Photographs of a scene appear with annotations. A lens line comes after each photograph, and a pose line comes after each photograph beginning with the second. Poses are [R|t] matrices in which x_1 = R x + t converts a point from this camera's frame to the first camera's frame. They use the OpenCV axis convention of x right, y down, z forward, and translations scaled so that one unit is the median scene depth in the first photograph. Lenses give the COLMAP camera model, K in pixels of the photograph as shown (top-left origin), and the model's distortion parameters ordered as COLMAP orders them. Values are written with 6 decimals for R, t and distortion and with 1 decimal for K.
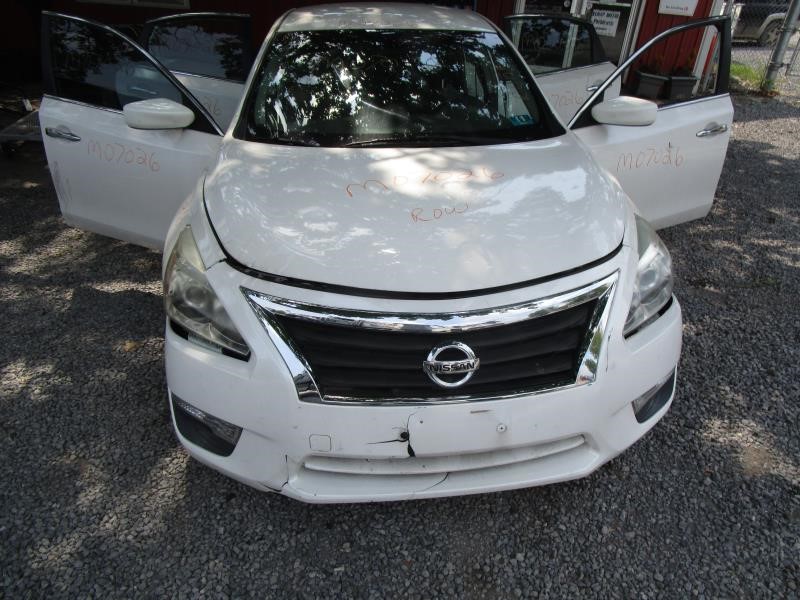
lens RADIAL K [[563.6, 0, 397.8], [0, 563.6, 302.6], [0, 0, 1]] dist [-0.037926, 0.006771]
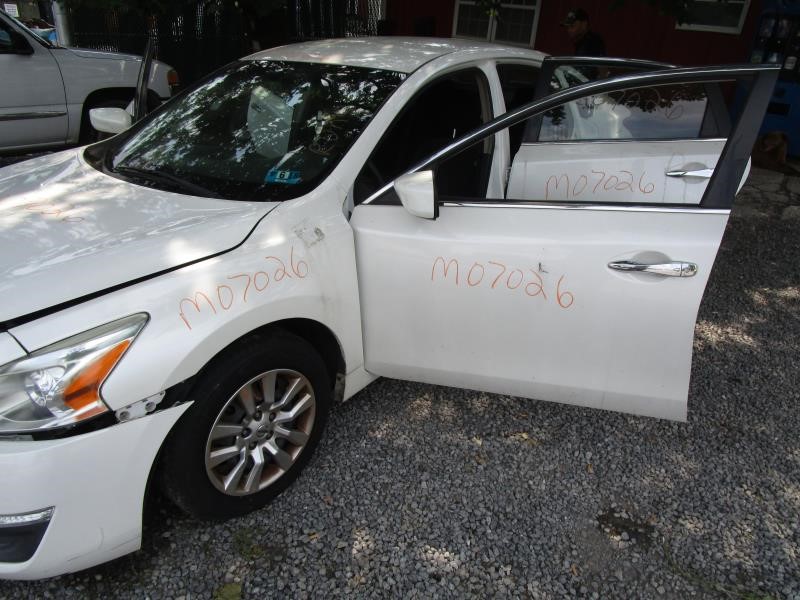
lens RADIAL K [[563.6, 0, 397.8], [0, 563.6, 302.6], [0, 0, 1]] dist [-0.037926, 0.006771]
pose [[0.712023, 0.311509, -0.629274, 0.955965], [-0.351972, 0.933819, 0.064012, -0.288607], [0.607568, 0.175908, 0.774543, 0.557033]]
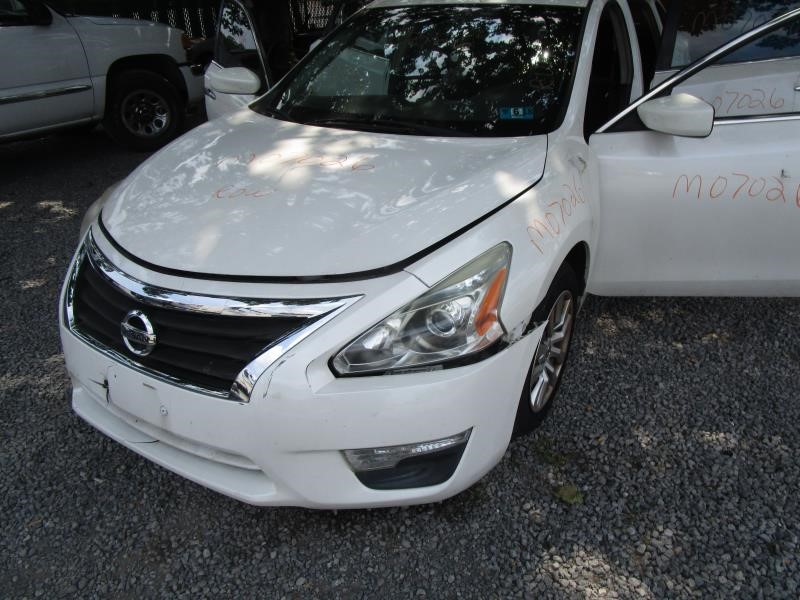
lens RADIAL K [[563.6, 0, 397.8], [0, 563.6, 302.6], [0, 0, 1]] dist [-0.037926, 0.006771]
pose [[0.802045, 0.266027, -0.534746, 0.639279], [-0.250865, 0.962570, 0.102600, -0.106337], [0.542024, 0.051859, 0.838761, 0.246833]]
